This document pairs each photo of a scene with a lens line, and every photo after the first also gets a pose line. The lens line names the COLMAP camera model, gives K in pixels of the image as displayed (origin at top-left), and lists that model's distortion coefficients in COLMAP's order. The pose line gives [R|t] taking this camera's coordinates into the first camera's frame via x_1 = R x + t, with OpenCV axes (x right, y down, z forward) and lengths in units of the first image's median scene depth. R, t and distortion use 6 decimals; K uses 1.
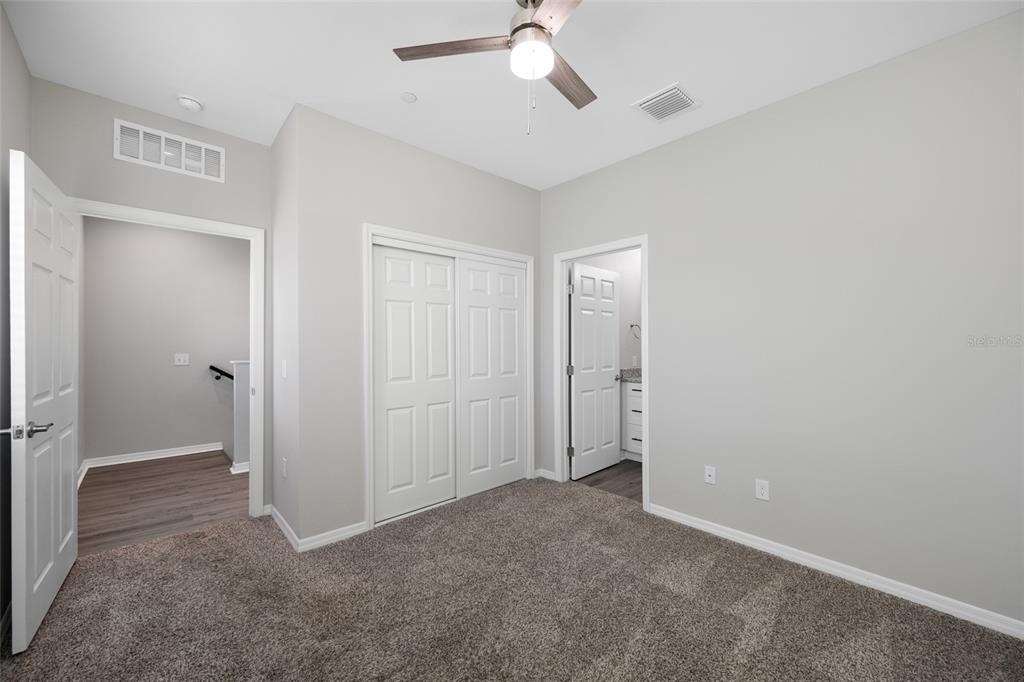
lens RADIAL K [[403.6, 0, 511.3], [0, 403.6, 340.5], [0, 0, 1]] dist [0.001203, 0.000478]
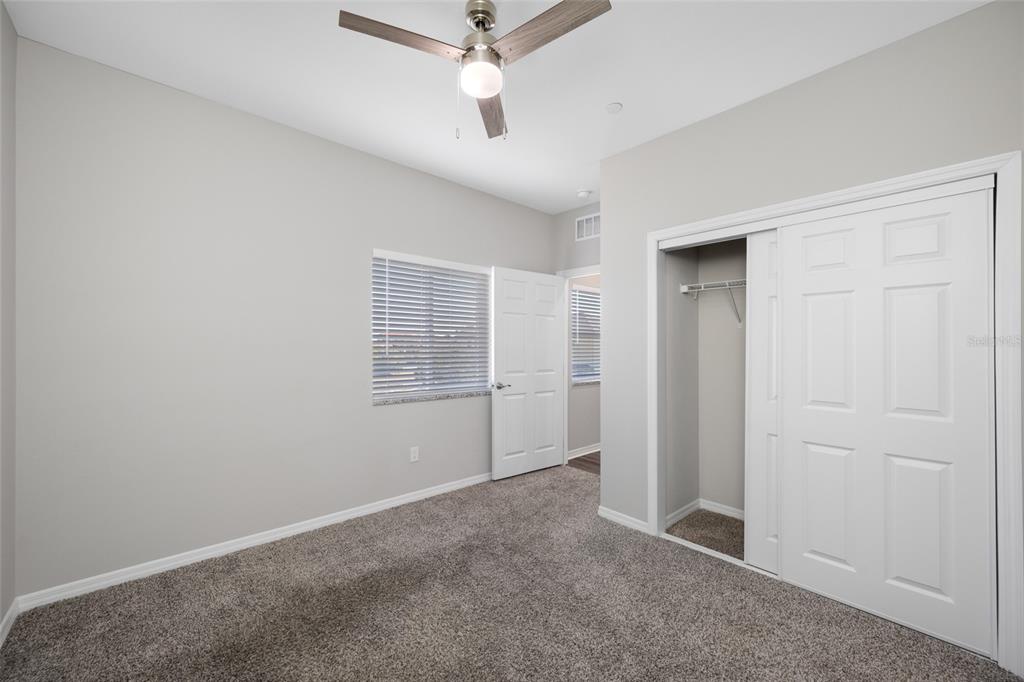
lens RADIAL K [[403.6, 0, 510.7], [0, 403.6, 344.5], [0, 0, 1]] dist [0.001203, 0.000478]
pose [[-0.007004, -0.010328, -0.999922, 0.738866], [-0.004971, 0.999935, -0.010293, 0.007231], [0.999963, 0.004898, -0.007055, 0.728193]]
